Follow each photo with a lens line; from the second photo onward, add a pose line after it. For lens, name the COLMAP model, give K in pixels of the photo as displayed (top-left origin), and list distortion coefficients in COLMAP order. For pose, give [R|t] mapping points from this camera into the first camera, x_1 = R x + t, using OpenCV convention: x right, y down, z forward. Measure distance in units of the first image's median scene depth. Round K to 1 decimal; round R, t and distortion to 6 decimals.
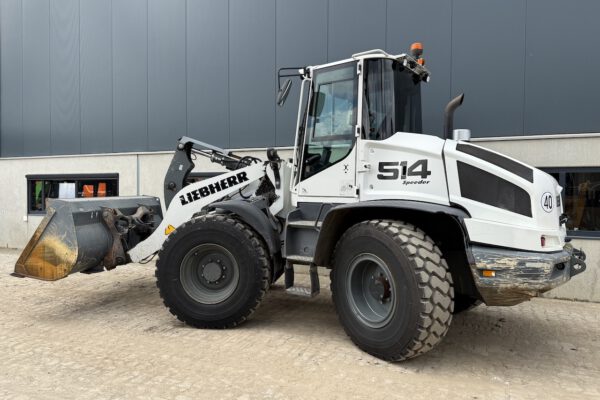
lens RADIAL K [[412.8, 0, 300.0], [0, 412.8, 200.0], [0, 0, 1]] dist [0.082329, -0.105016]
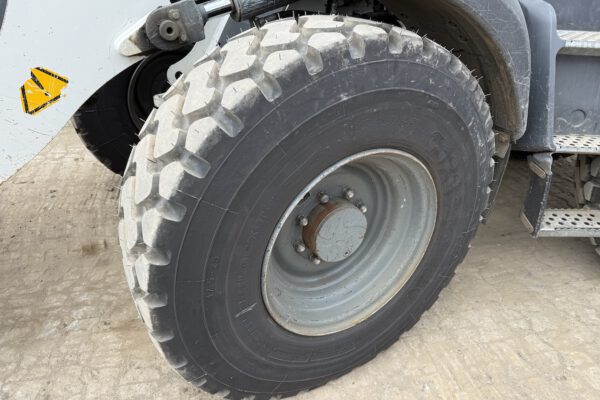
lens RADIAL K [[426.7, 0, 300.0], [0, 426.7, 200.0], [0, 0, 1]] dist [-0.000828, -0.001502]
pose [[0.802826, -0.272535, 0.530278, -0.437701], [-0.016185, 0.879120, 0.476326, 0.011424], [-0.595993, -0.390989, 0.701370, 0.924815]]
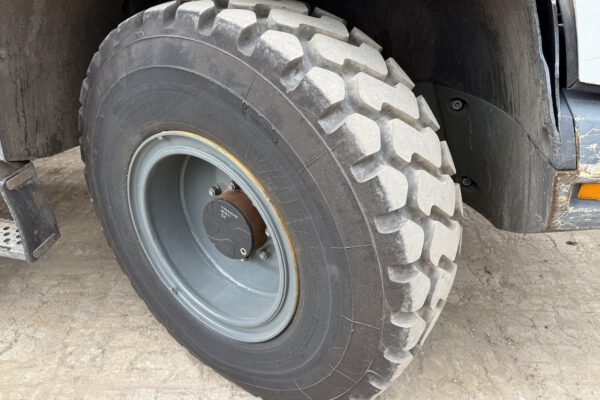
lens RADIAL K [[412.8, 0, 300.0], [0, 412.8, 200.0], [0, 0, 1]] dist [0.082329, -0.105016]
pose [[0.928958, -0.171142, 0.328248, 0.128027], [-0.003031, 0.883169, 0.469046, 0.035399], [-0.370172, -0.436719, 0.819908, 0.681445]]
